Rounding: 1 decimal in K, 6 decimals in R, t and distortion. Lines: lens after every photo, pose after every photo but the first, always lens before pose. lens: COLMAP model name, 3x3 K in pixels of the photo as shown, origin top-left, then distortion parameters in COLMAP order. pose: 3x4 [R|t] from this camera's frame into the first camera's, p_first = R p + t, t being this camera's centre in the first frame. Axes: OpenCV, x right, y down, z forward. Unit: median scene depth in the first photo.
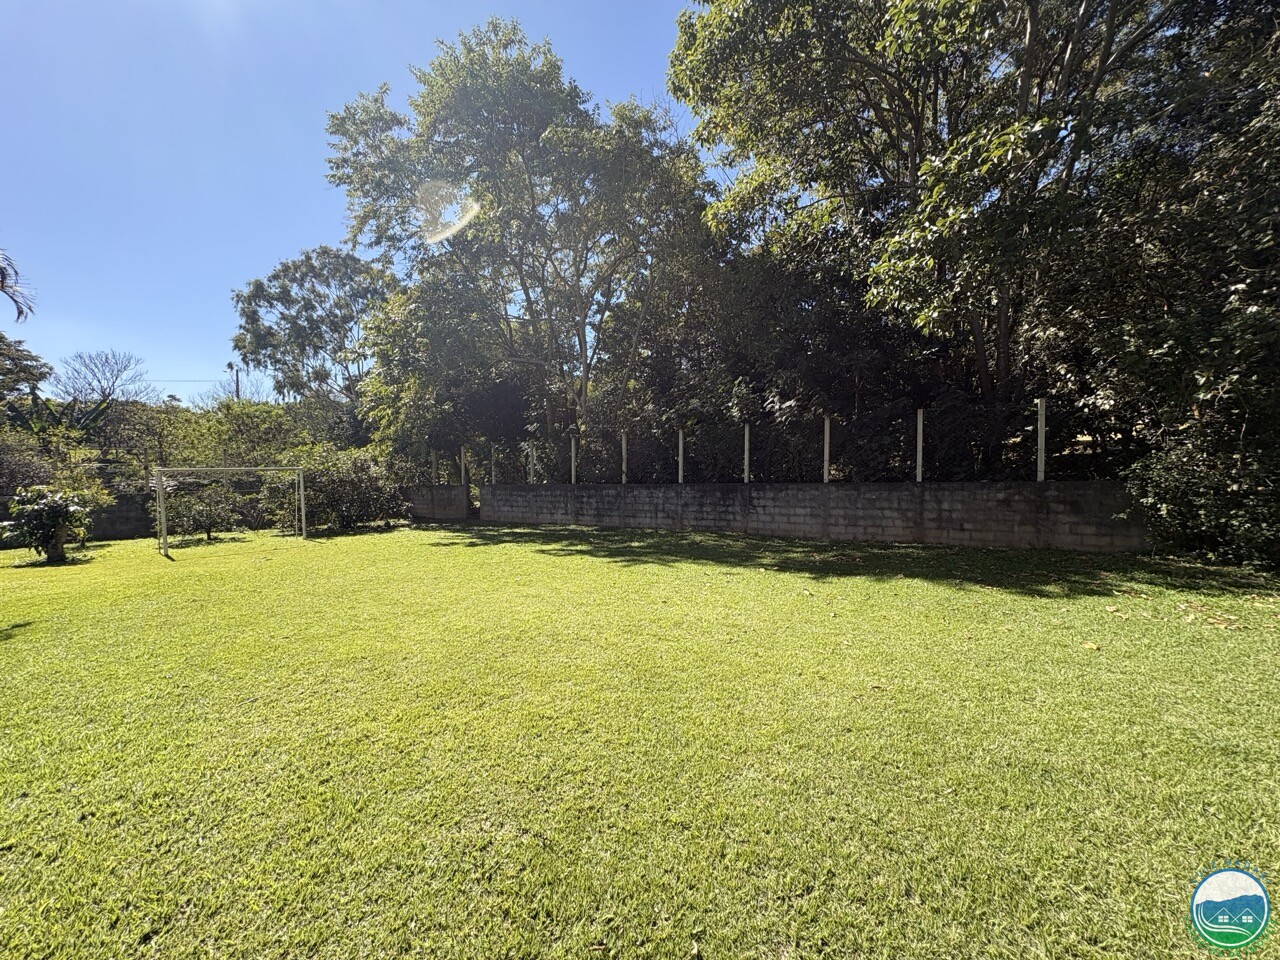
lens RADIAL K [[510.0, 0, 638.3], [0, 510.0, 481.1], [0, 0, 1]] dist [-0.000625, 0.000091]
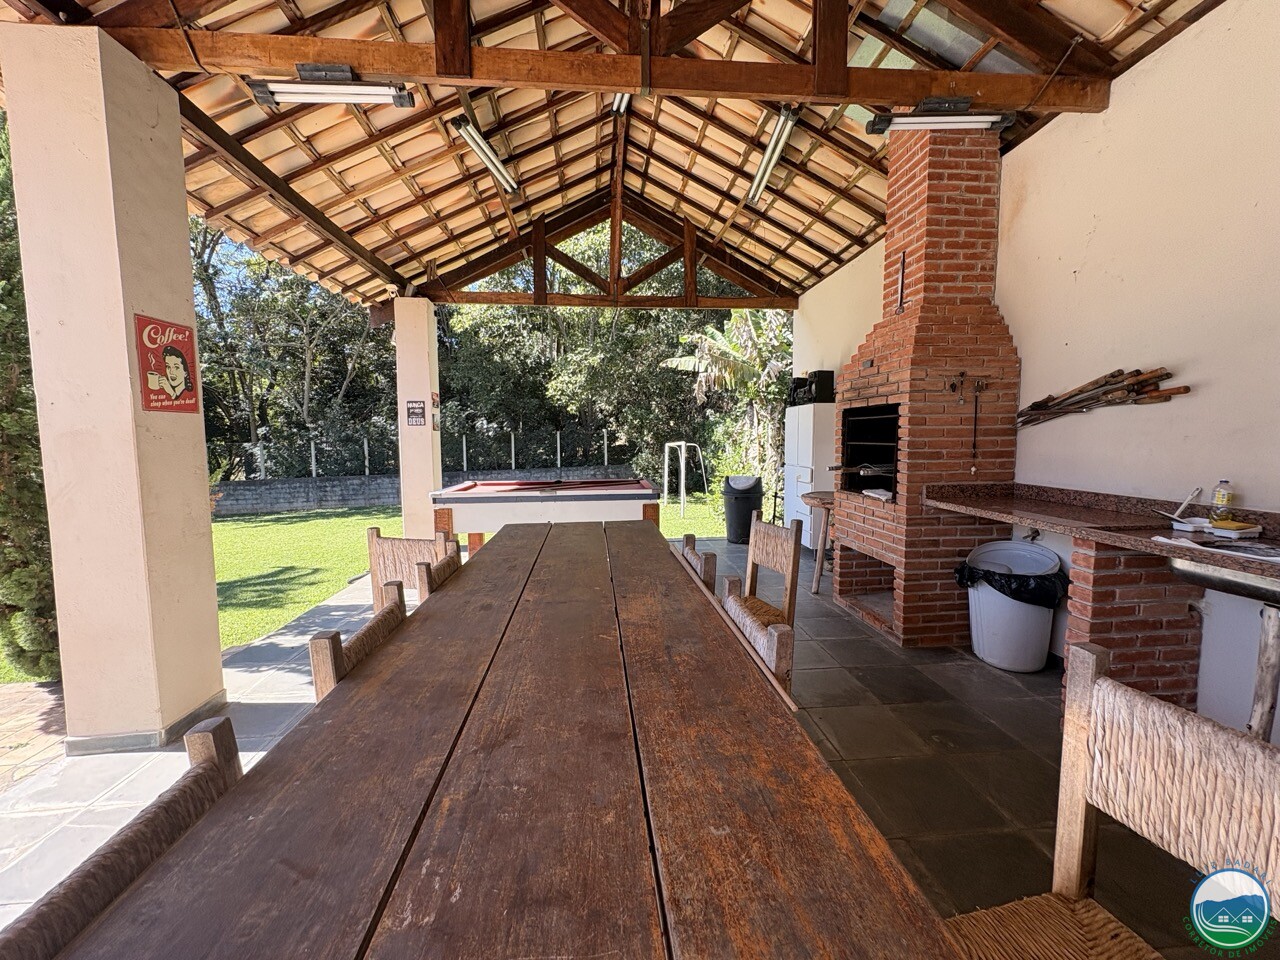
lens RADIAL K [[510.0, 0, 639.3], [0, 510.0, 487.2], [0, 0, 1]] dist [-0.000625, 0.000091]
pose [[0.746904, -0.051763, 0.662914, -0.479178], [0.029968, 0.998573, 0.044207, -0.001515], [-0.664256, -0.013152, 0.747390, -0.620866]]
